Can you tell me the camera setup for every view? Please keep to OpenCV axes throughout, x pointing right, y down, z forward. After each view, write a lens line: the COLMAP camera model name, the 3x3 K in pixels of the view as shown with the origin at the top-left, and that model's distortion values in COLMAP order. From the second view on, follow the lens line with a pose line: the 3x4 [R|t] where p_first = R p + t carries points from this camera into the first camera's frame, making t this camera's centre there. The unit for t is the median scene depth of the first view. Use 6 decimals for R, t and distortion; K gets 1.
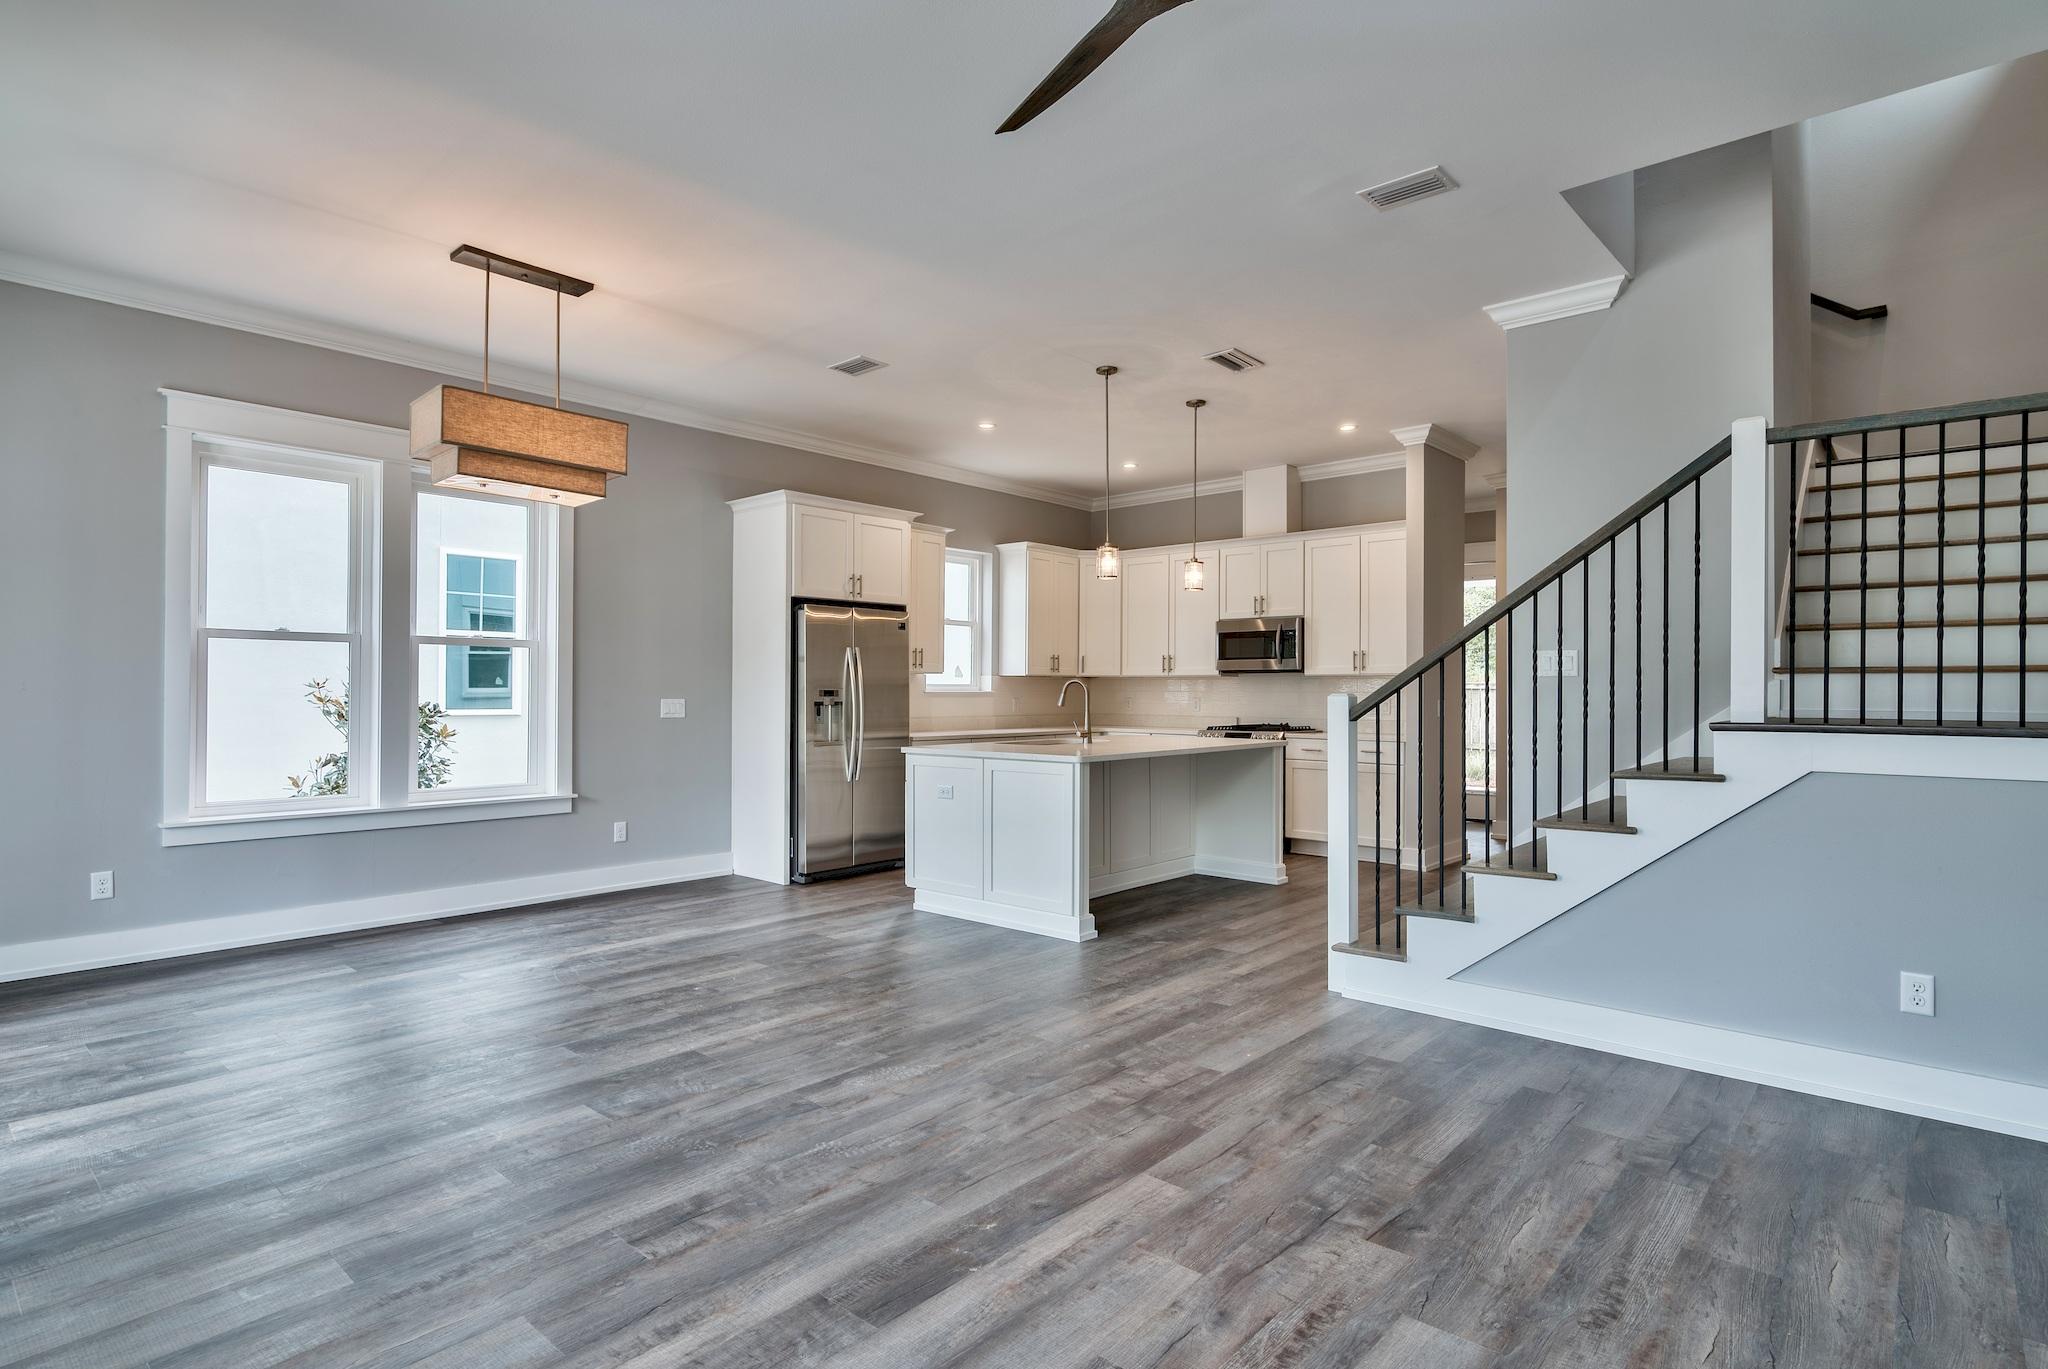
lens RADIAL K [[1041.8, 0, 1010.6], [0, 1041.8, 678.7], [0, 0, 1]] dist [-0.004694, 0.001834]
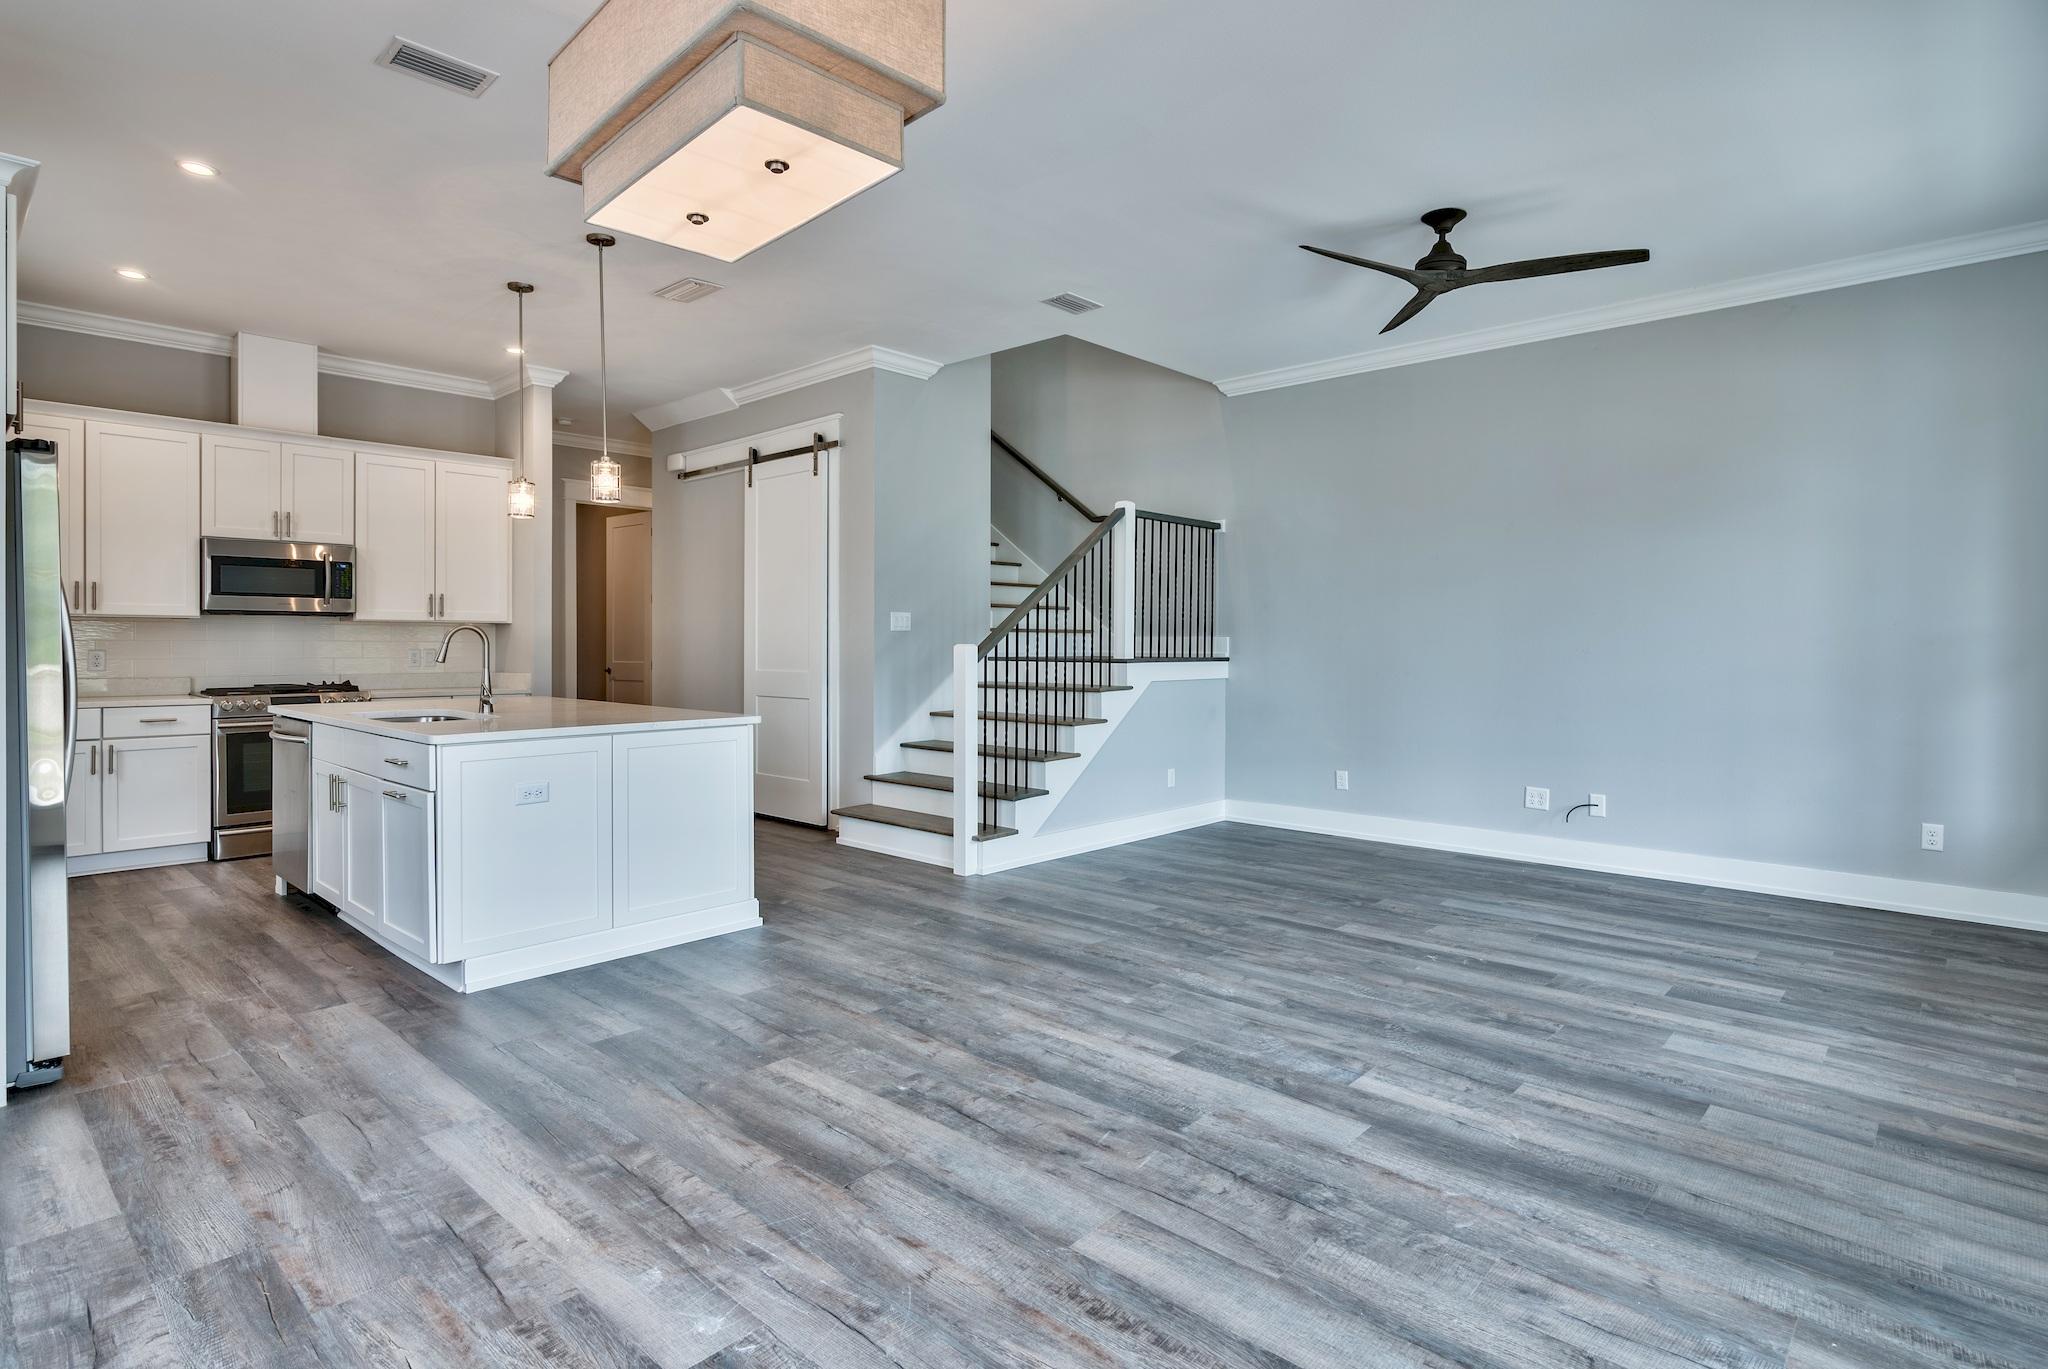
lens RADIAL K [[1041.8, 0, 1001.0], [0, 1041.8, 648.6], [0, 0, 1]] dist [-0.004694, 0.001834]
pose [[0.027003, -0.007550, 0.999607, -0.702552], [-0.015290, 0.999851, 0.007965, 0.006290], [-0.999518, -0.015499, 0.026884, 0.670992]]
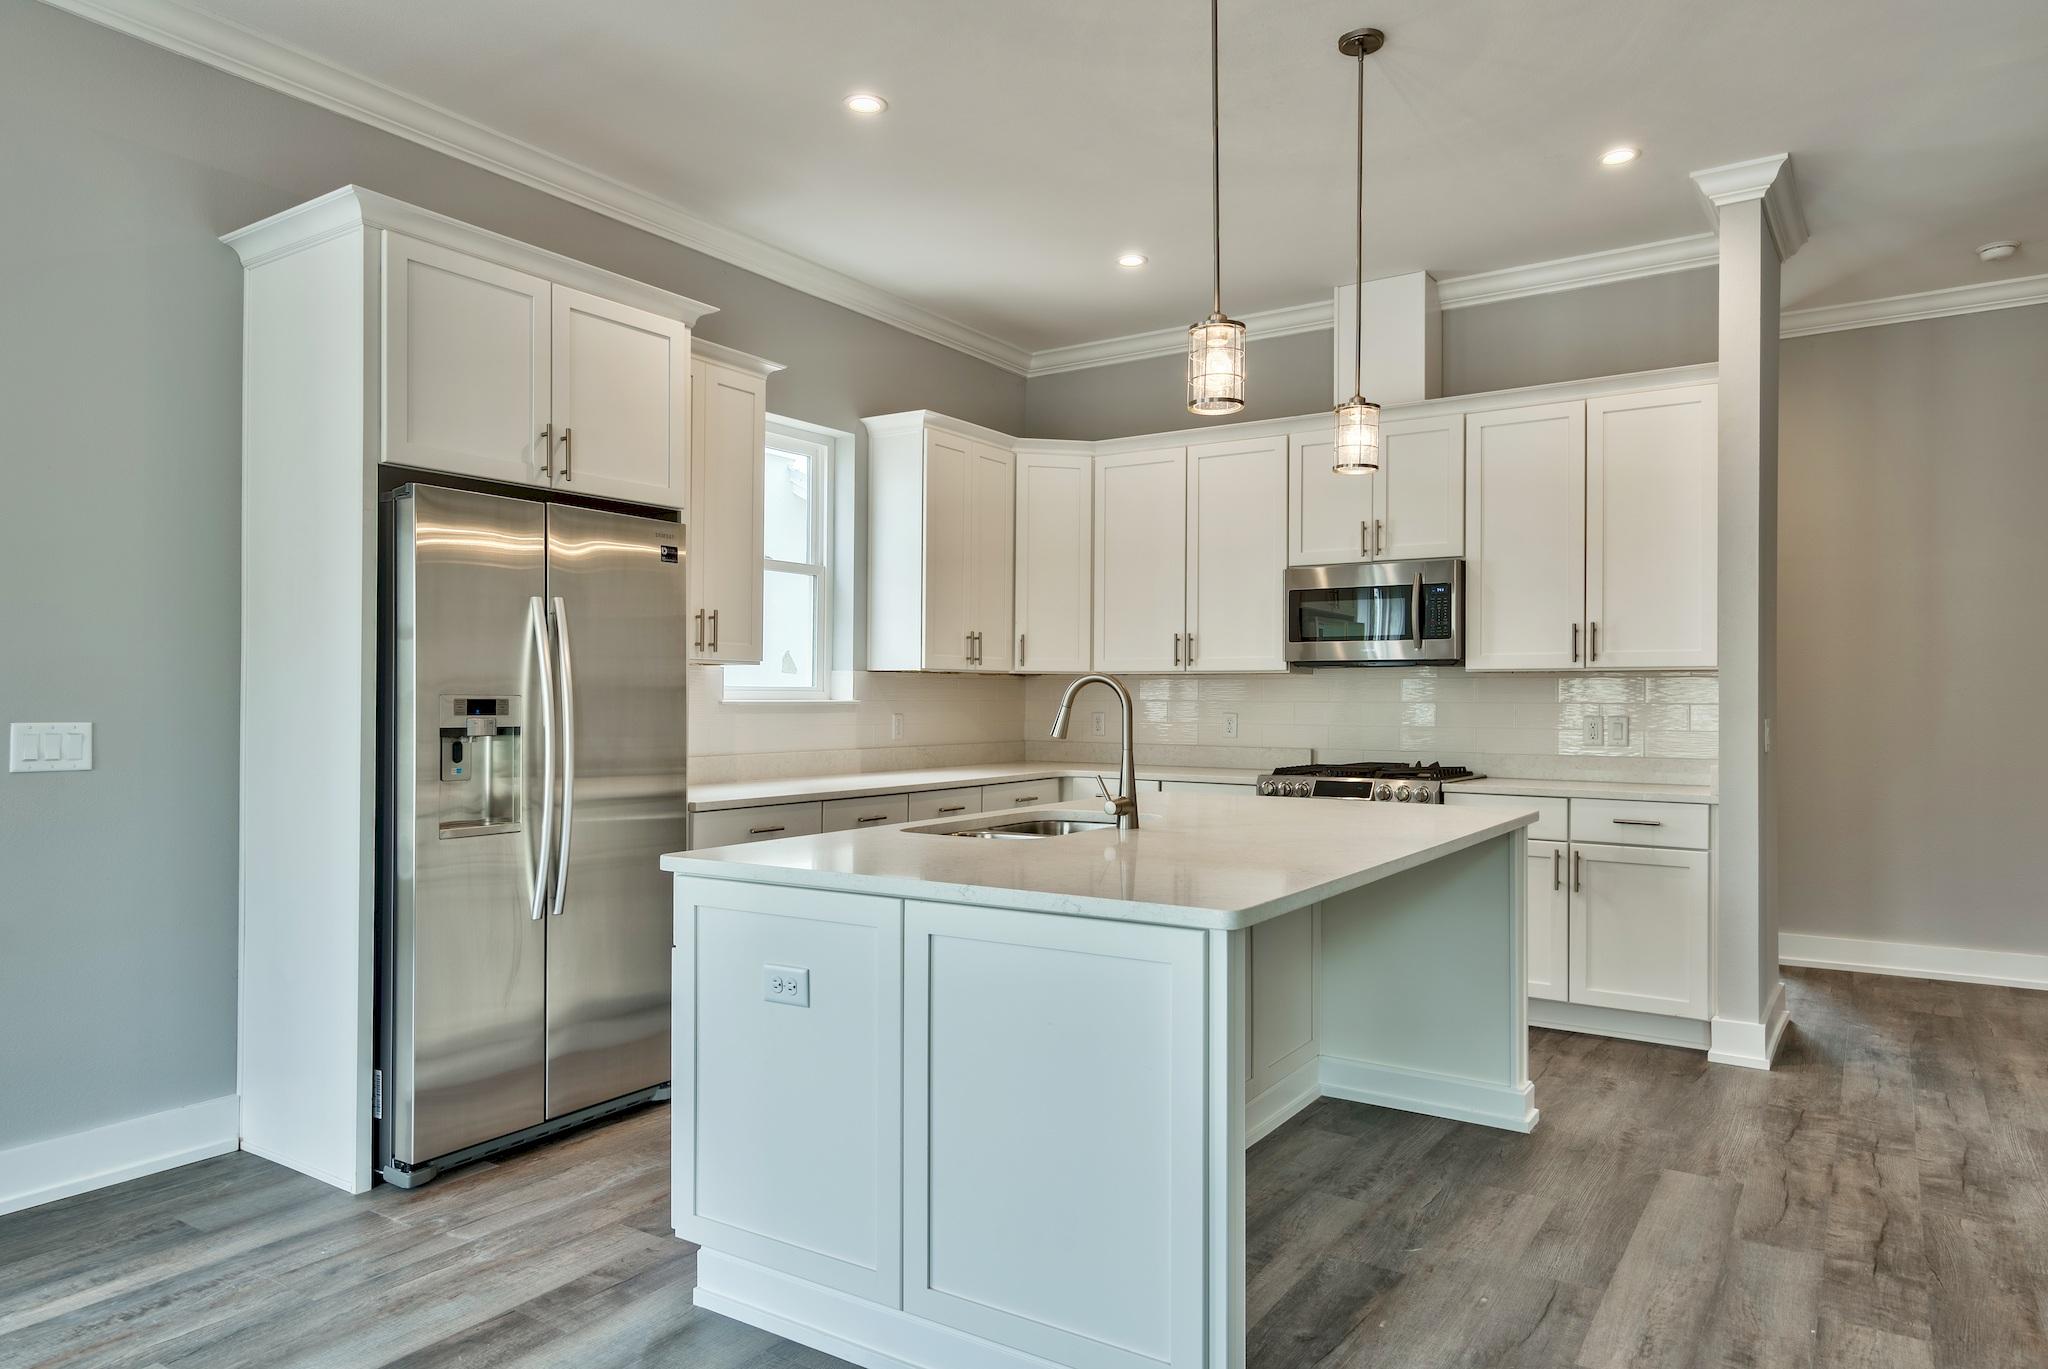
lens RADIAL K [[1326.2, 0, 1022.9], [0, 1326.2, 675.8], [0, 0, 1]] dist [0.030296, -0.003959]
pose [[0.988888, 0.003625, 0.148617, -0.049362], [-0.003031, 0.999986, -0.004228, 0.003460], [-0.148630, 0.003730, 0.988886, 0.521707]]
